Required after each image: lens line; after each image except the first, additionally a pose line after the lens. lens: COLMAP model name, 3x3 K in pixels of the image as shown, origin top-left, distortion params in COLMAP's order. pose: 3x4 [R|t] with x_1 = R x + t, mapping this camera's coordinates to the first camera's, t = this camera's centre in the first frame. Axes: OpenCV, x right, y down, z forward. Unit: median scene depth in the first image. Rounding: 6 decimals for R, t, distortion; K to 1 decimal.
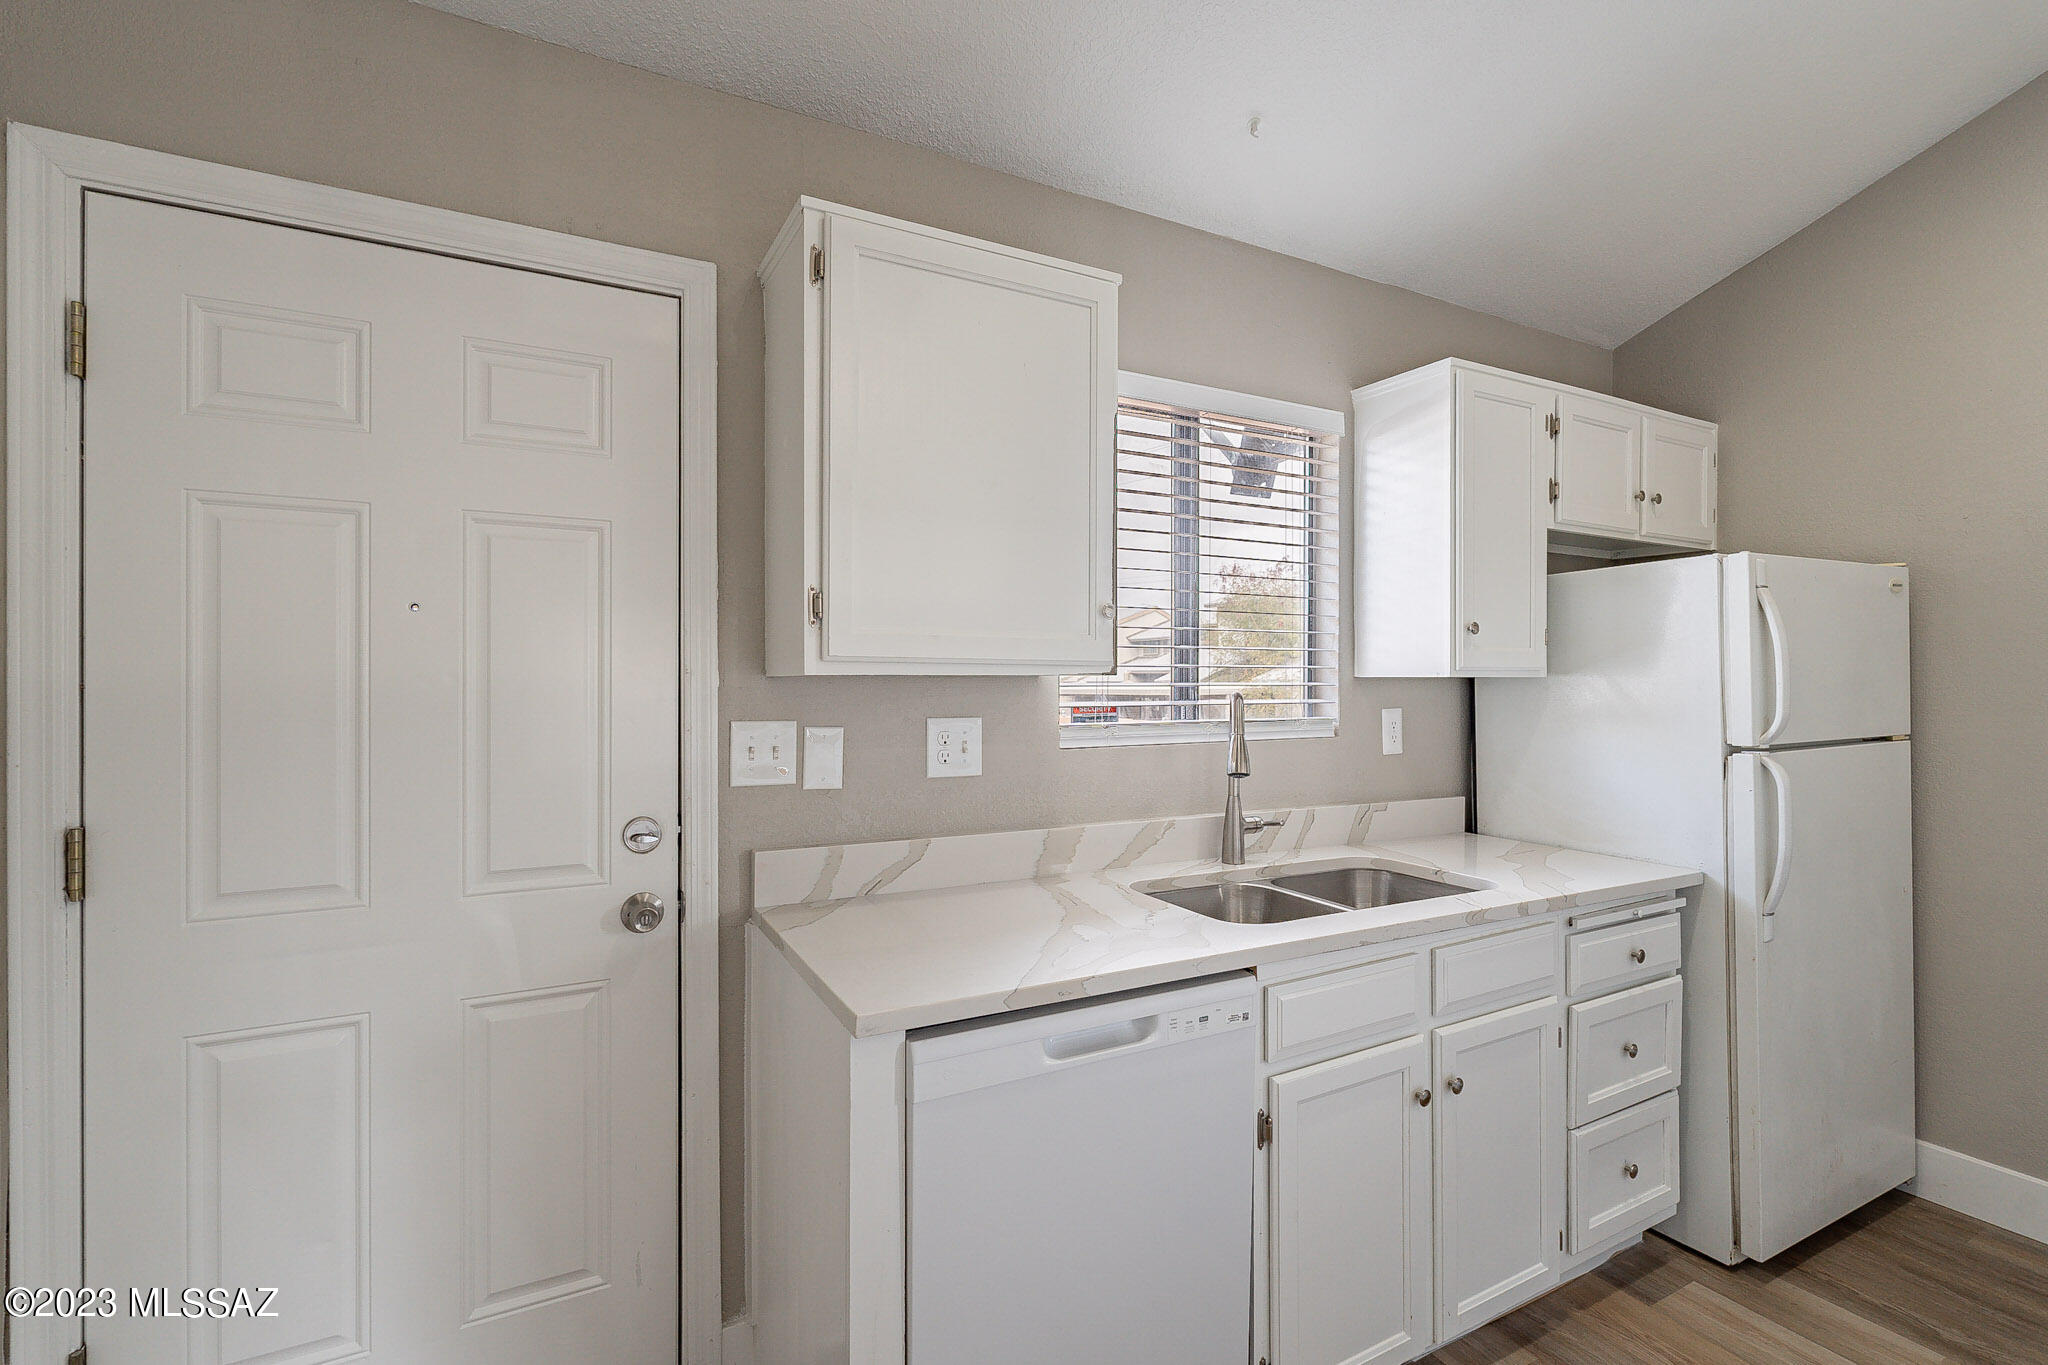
lens RADIAL K [[894.5, 0, 1028.9], [0, 894.5, 686.0], [0, 0, 1]] dist [-0.005551, 0.001185]
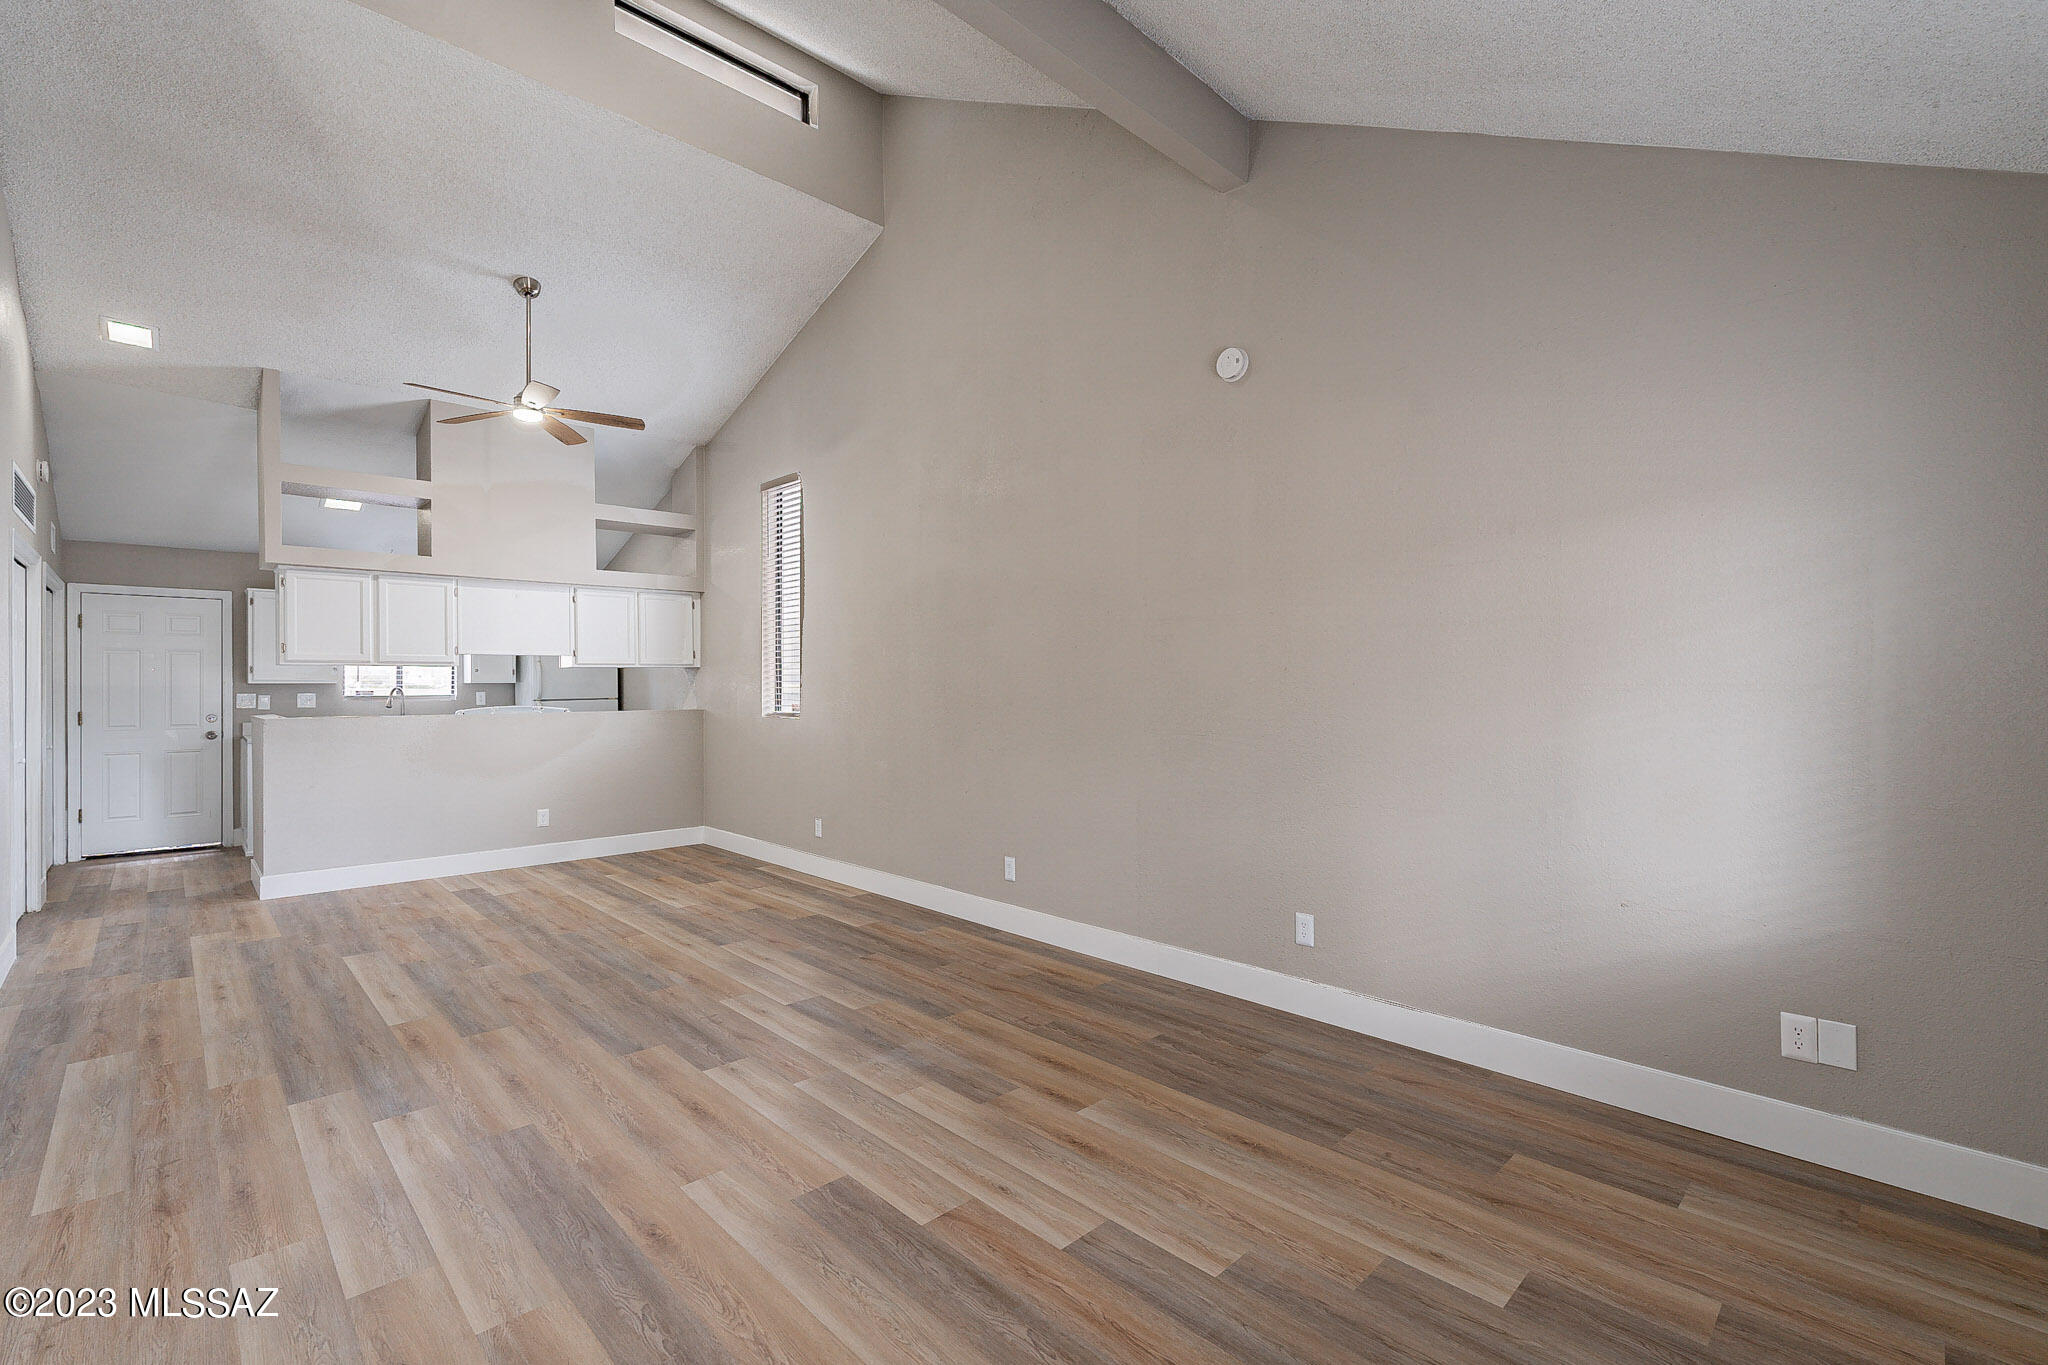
lens RADIAL K [[894.5, 0, 1031.4], [0, 894.5, 683.0], [0, 0, 1]] dist [-0.005551, 0.001185]
pose [[0.959474, 0.000191, 0.281797, 1.987656], [-0.000033, 1.000000, -0.000564, -0.009187], [-0.281797, 0.000532, 0.959474, -3.926260]]
